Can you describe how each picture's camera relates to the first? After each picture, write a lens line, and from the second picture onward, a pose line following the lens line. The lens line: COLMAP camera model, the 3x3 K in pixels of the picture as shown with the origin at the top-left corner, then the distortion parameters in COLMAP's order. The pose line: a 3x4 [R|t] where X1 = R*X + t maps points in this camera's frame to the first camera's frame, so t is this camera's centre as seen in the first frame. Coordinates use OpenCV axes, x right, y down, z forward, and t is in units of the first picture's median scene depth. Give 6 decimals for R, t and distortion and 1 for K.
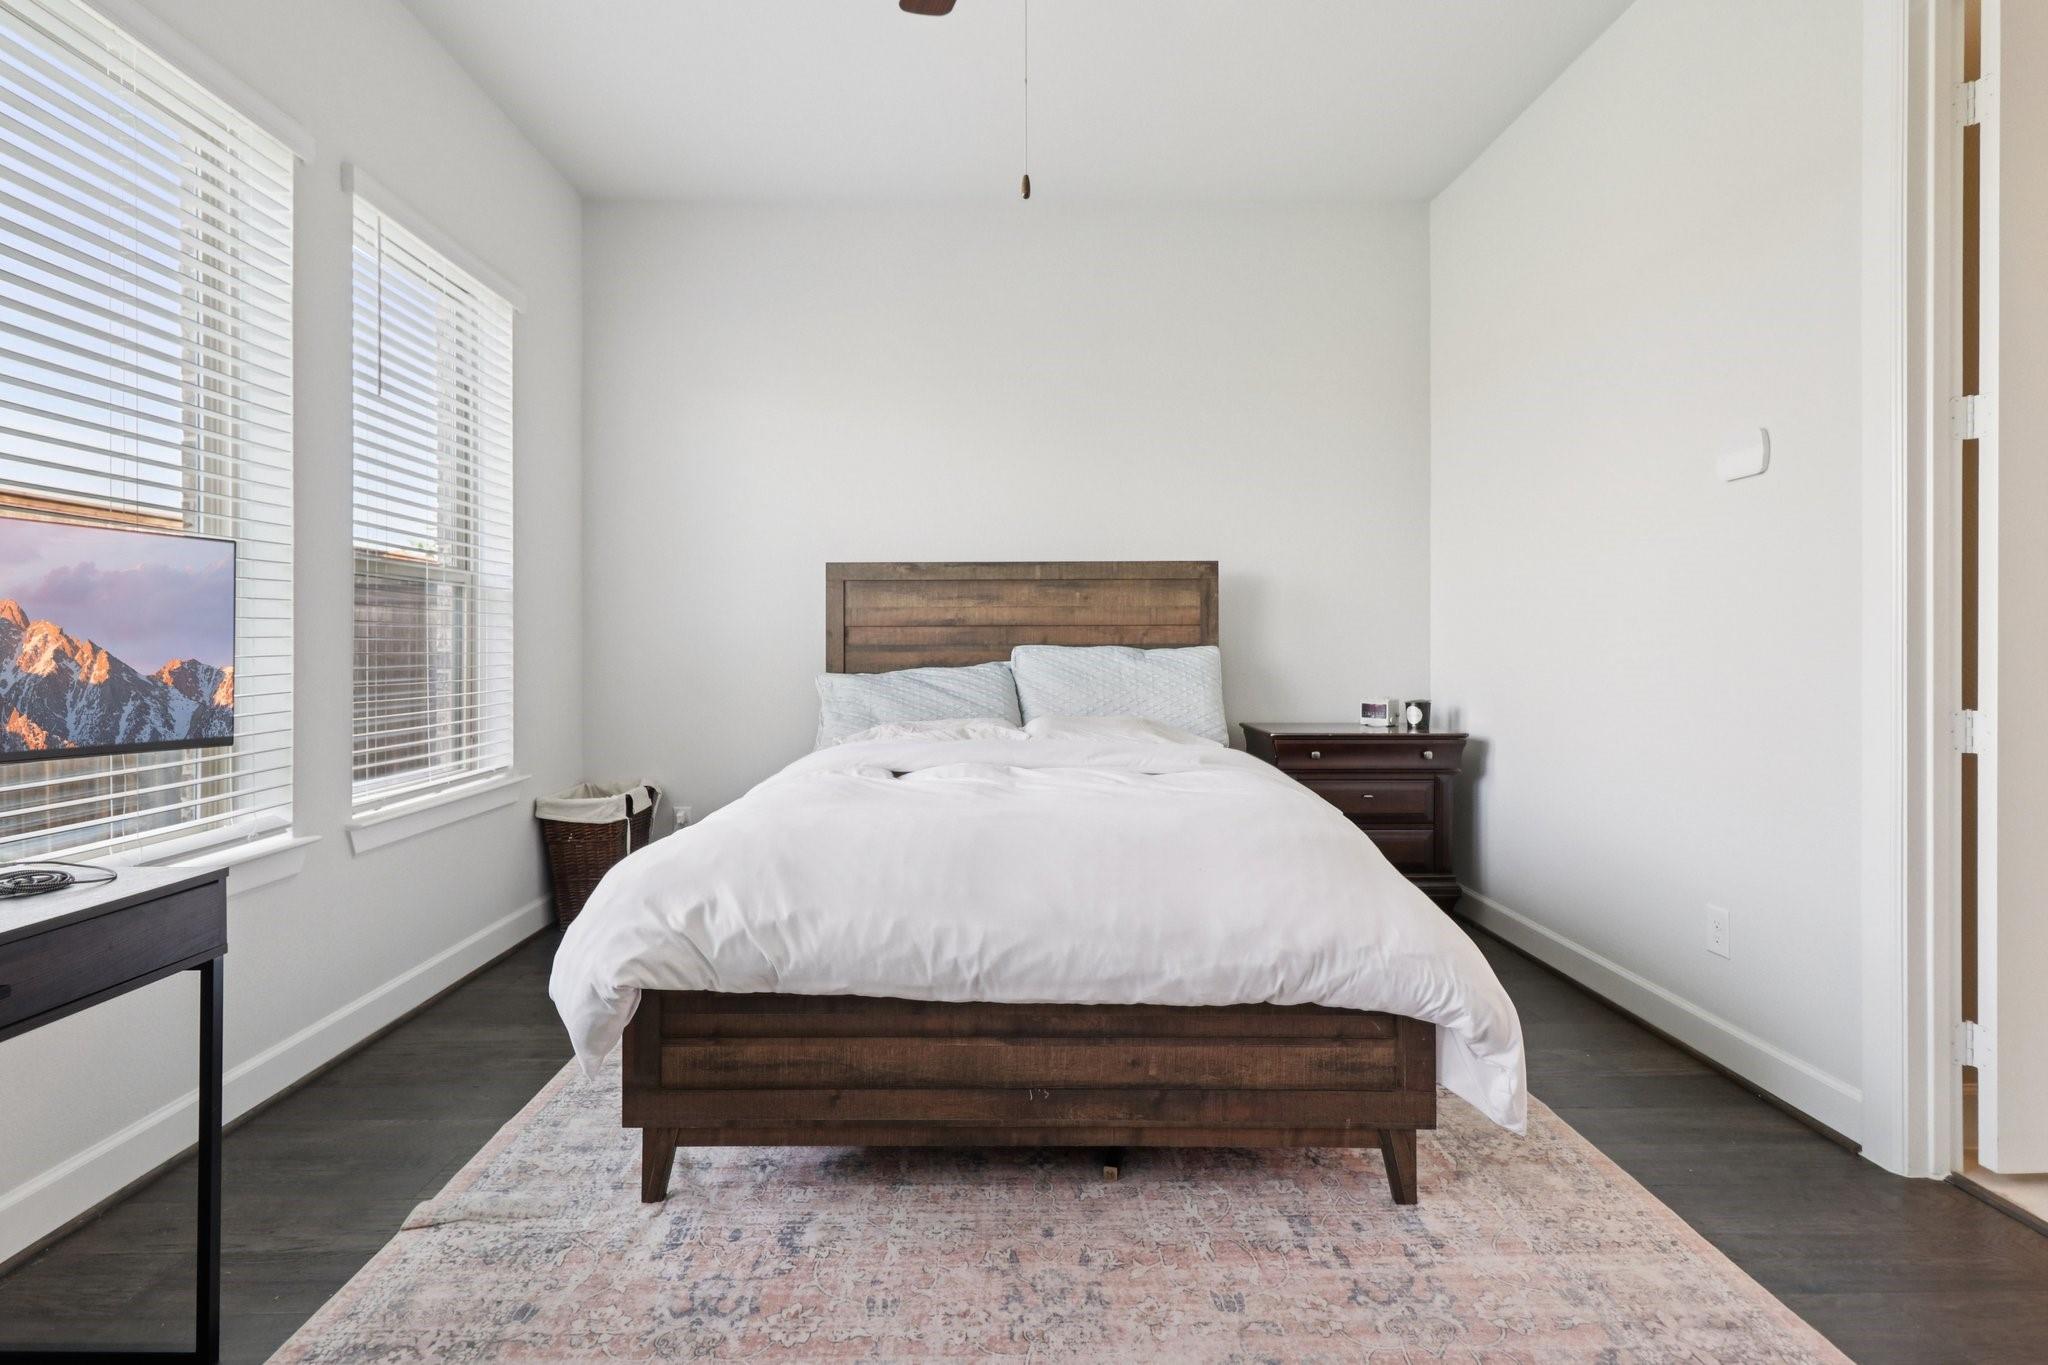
lens RADIAL K [[954.0, 0, 1018.8], [0, 954.0, 667.0], [0, 0, 1]] dist [0.001129, 0.003159]
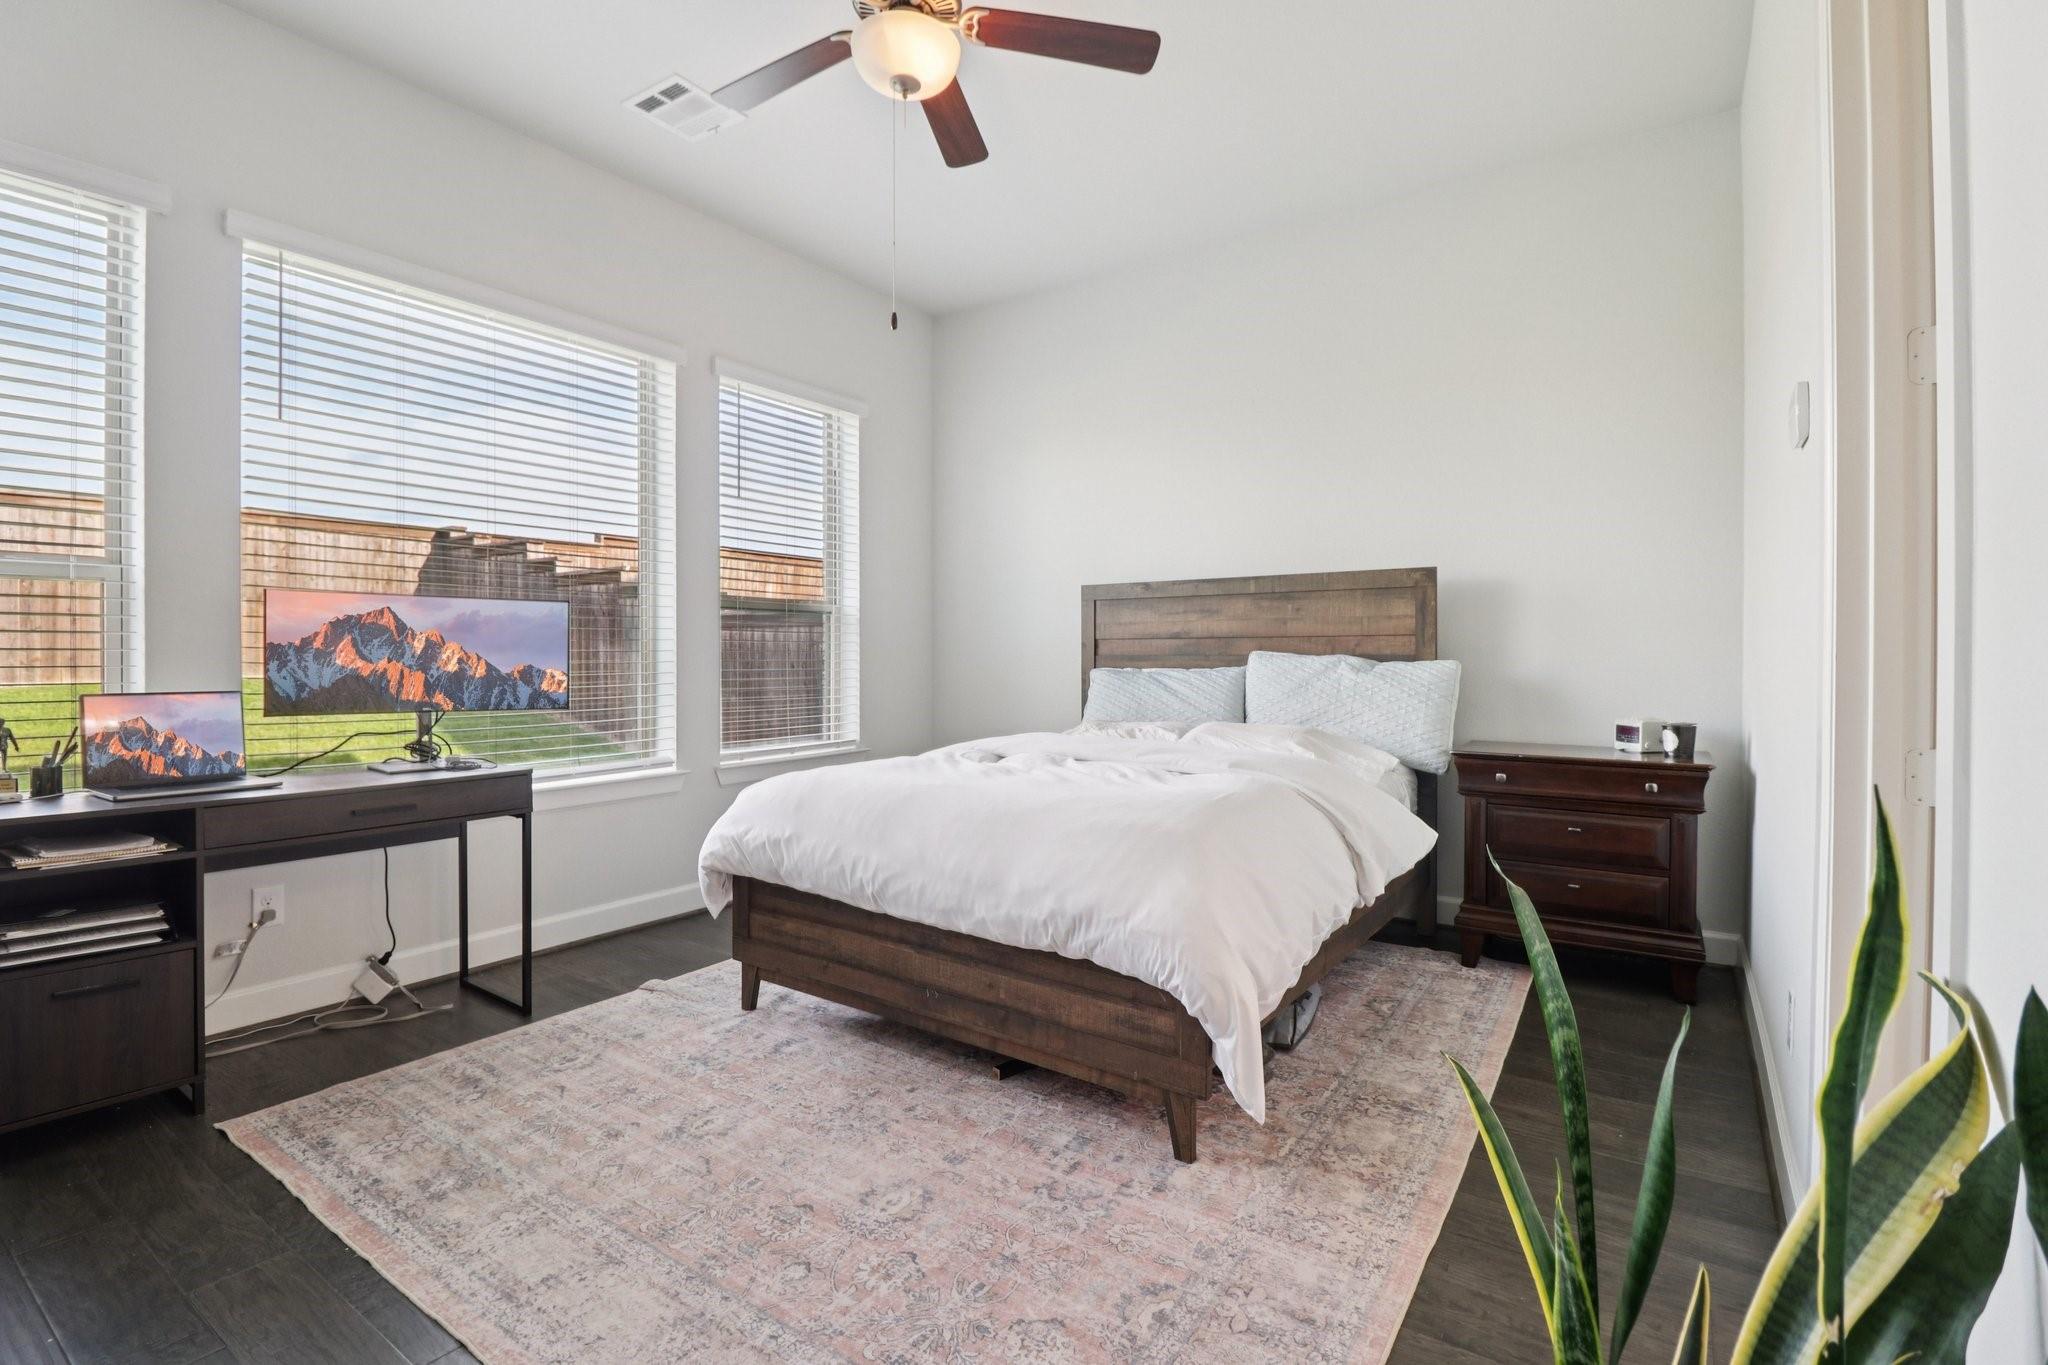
lens RADIAL K [[954.0, 0, 1022.4], [0, 954.0, 676.9], [0, 0, 1]] dist [0.001129, 0.003159]
pose [[0.811079, 0.015338, -0.584736, 0.893149], [-0.013039, 0.999882, 0.008141, -0.009155], [0.584792, 0.001022, 0.811183, -0.012758]]
